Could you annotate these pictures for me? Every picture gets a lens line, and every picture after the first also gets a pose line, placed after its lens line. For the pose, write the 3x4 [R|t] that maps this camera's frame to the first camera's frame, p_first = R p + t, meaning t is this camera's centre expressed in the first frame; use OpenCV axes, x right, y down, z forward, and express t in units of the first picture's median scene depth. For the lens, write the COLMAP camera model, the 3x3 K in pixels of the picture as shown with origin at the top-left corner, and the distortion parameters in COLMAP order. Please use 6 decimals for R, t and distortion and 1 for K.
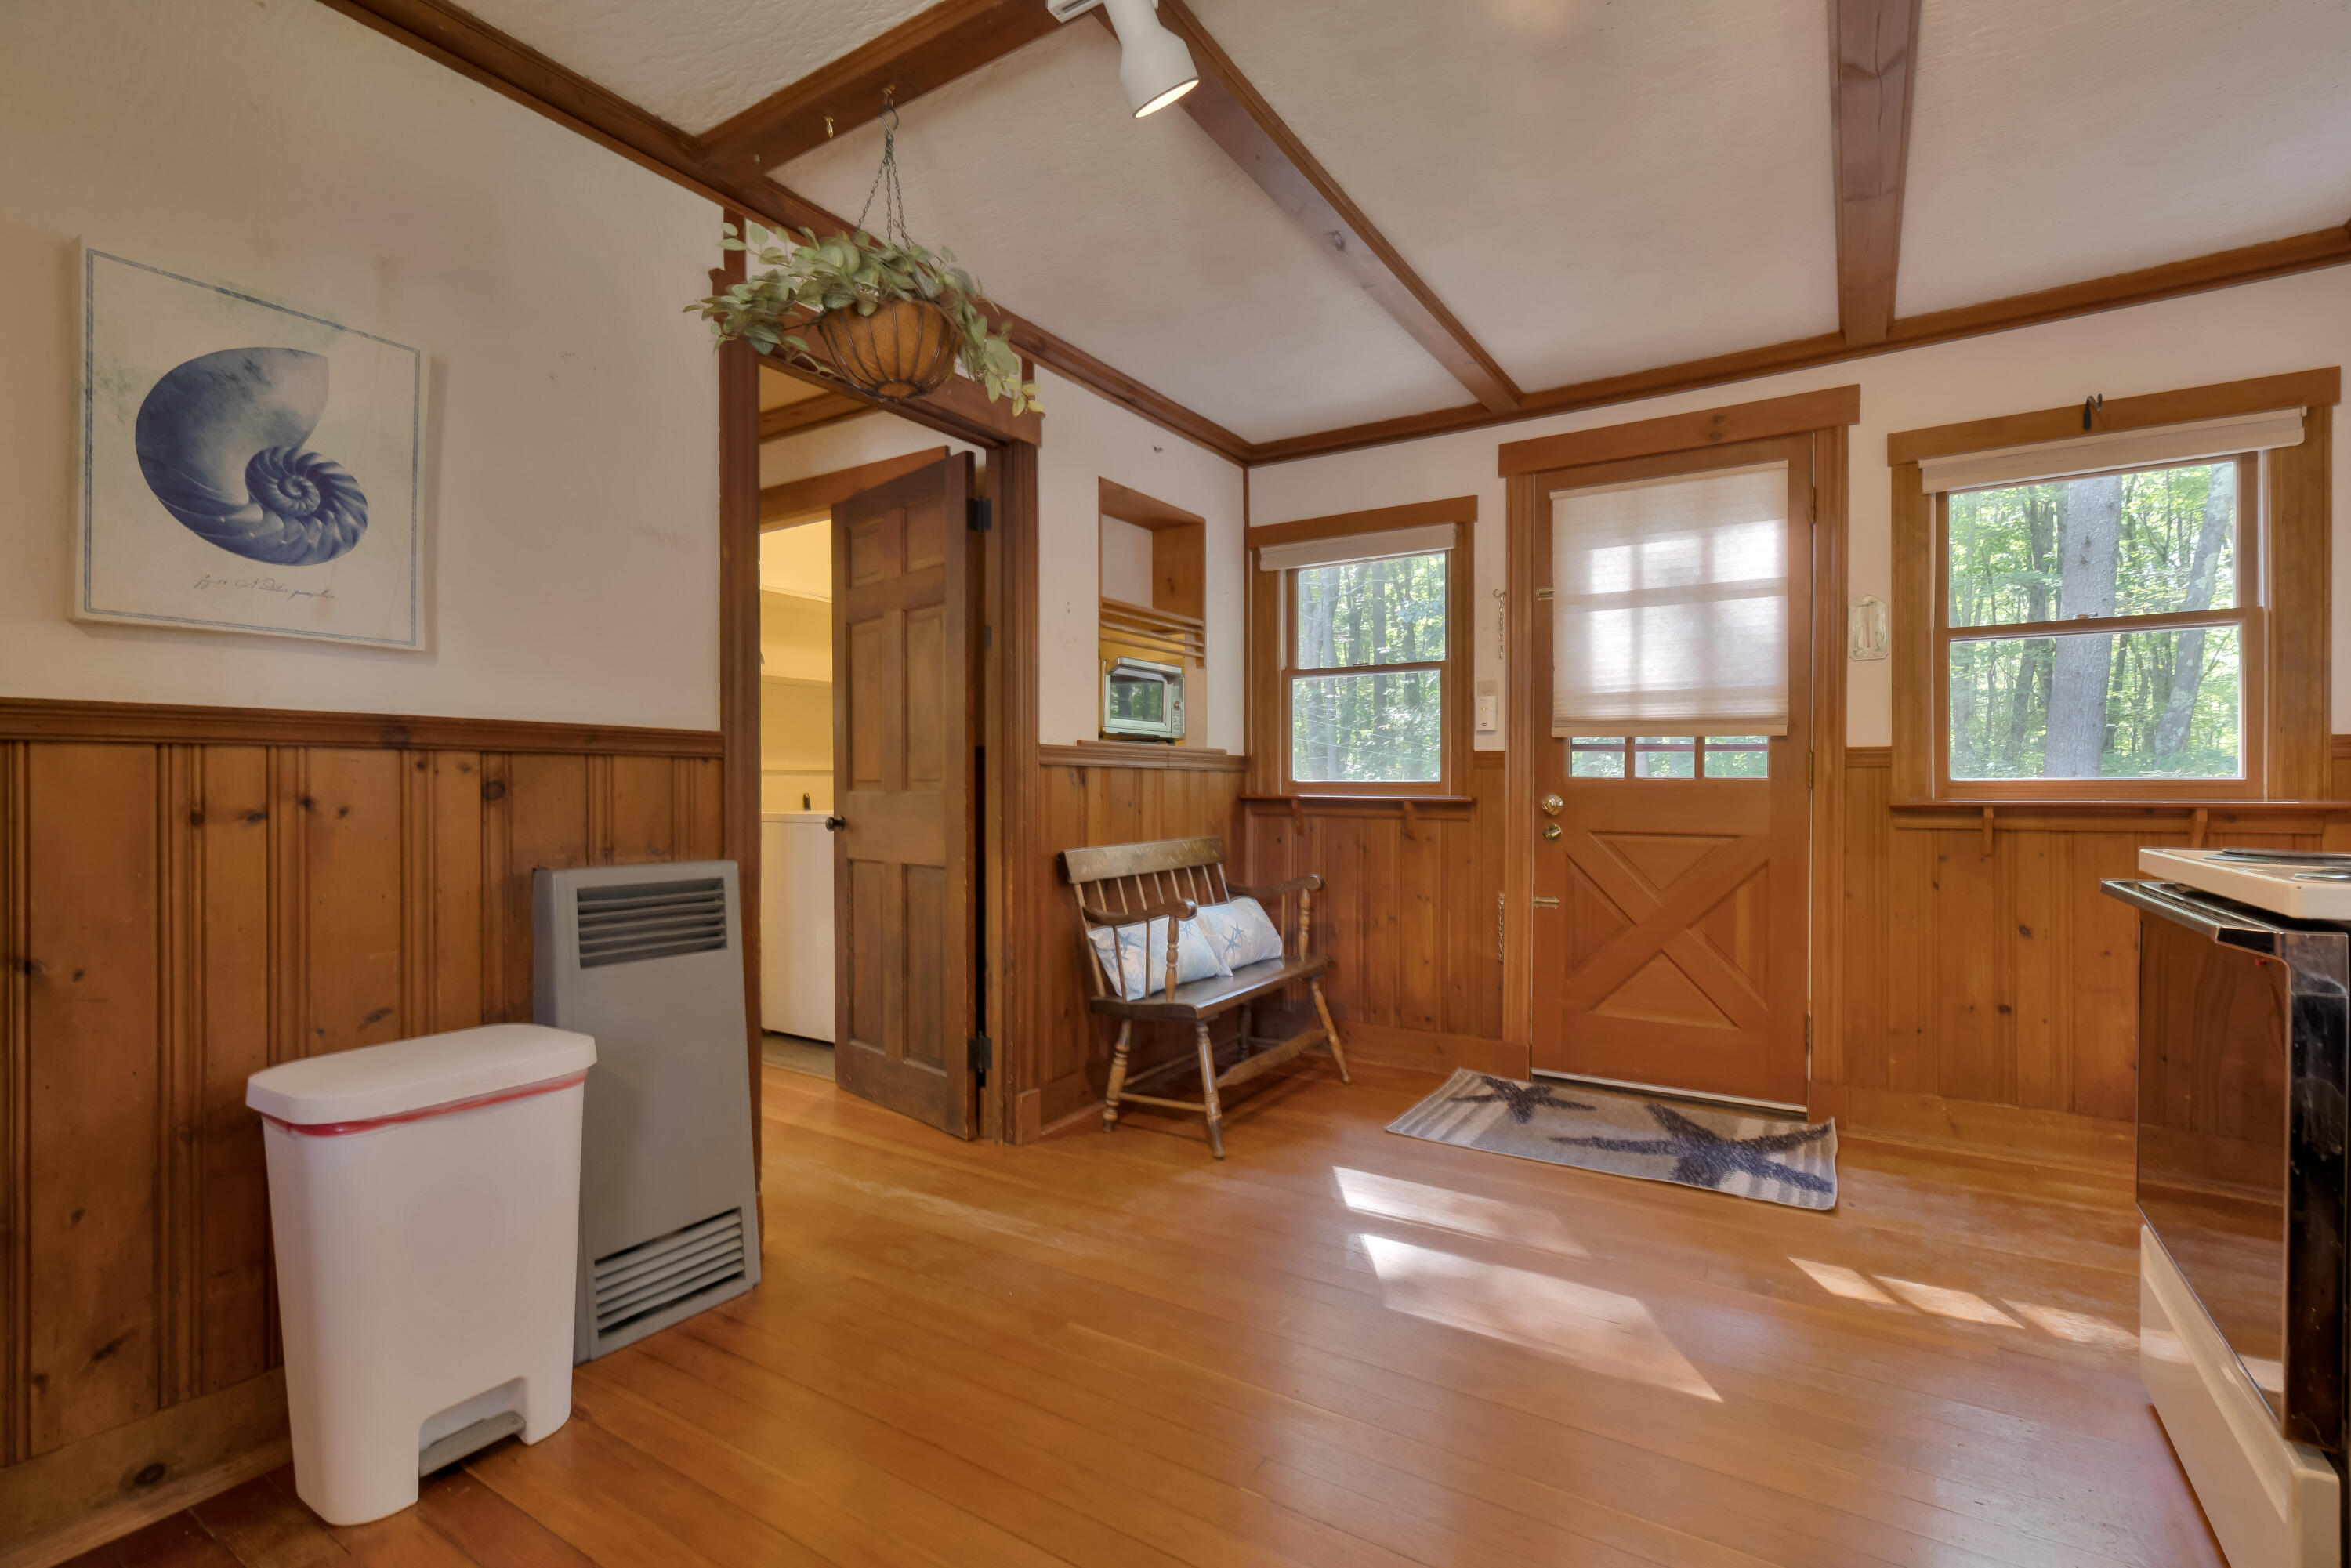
lens RADIAL K [[1059.1, 0, 1186.0], [0, 1059.1, 782.4], [0, 0, 1]] dist [0.000687, 0.000172]
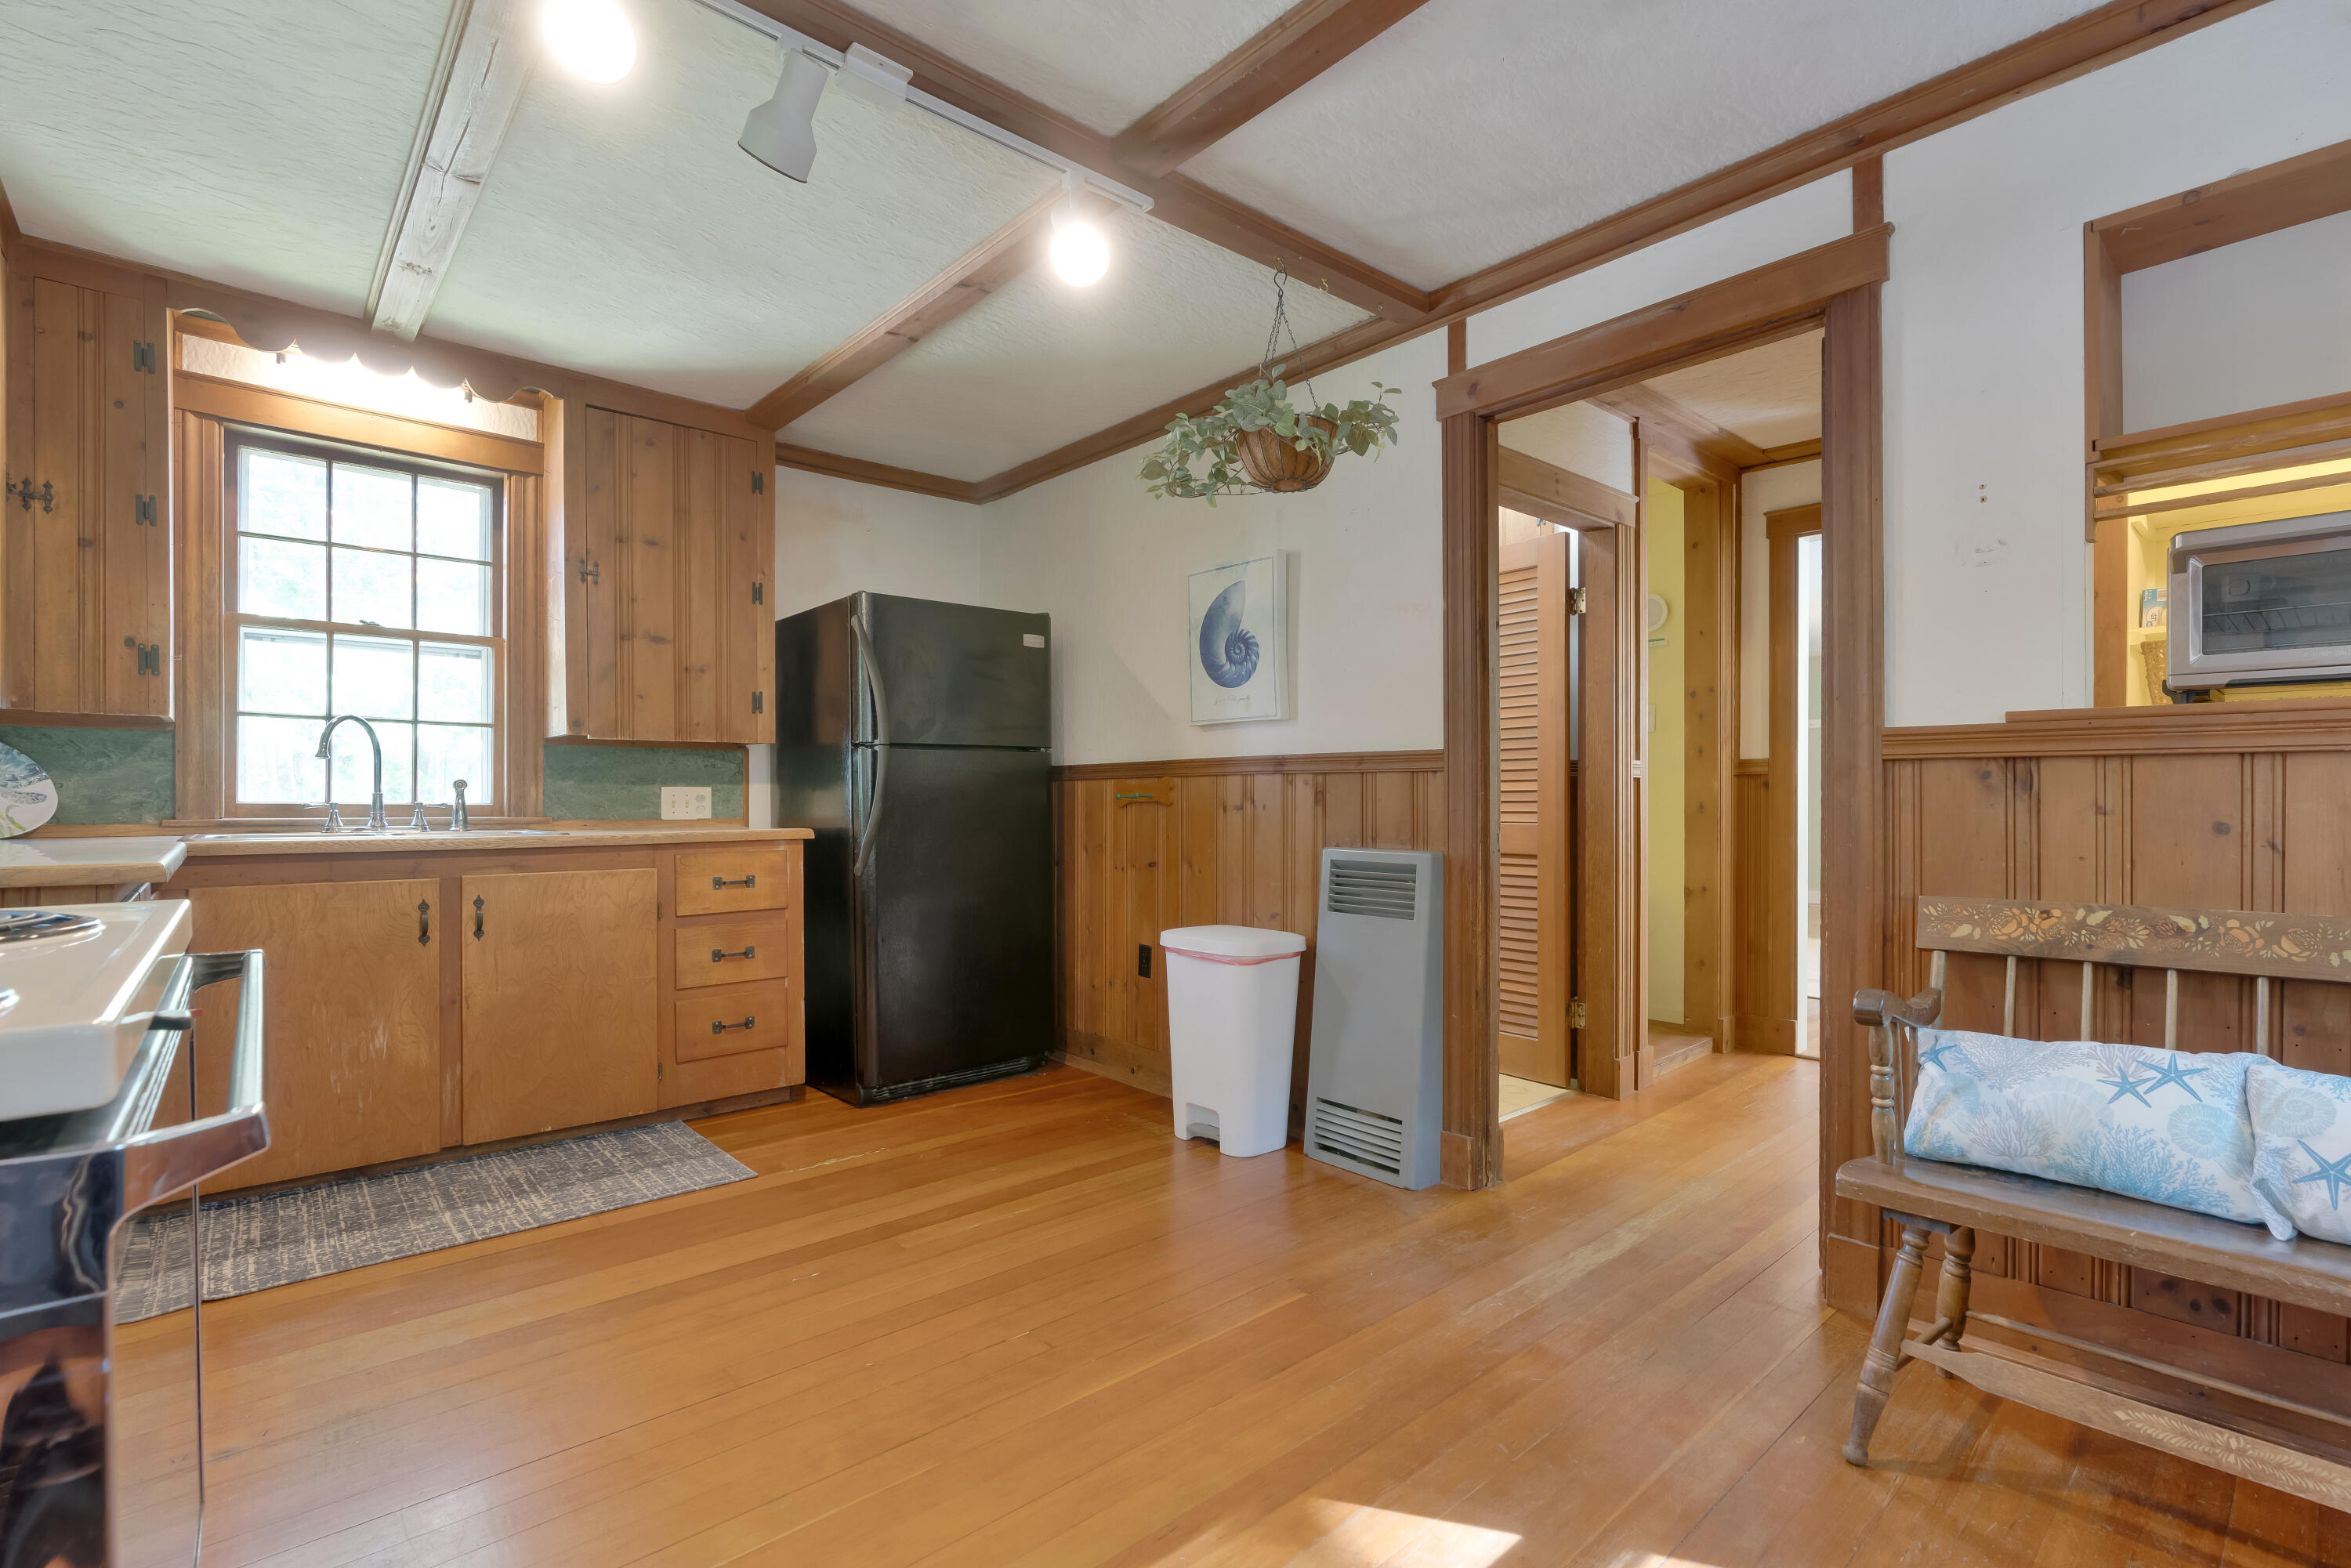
lens RADIAL K [[1059.1, 0, 1187.7], [0, 1059.1, 799.4], [0, 0, 1]] dist [0.000687, 0.000172]
pose [[-0.266331, 0.001787, -0.963880, 1.019185], [0.000965, 0.999998, 0.001588, 0.010159], [0.963881, -0.000507, -0.266332, 1.258139]]
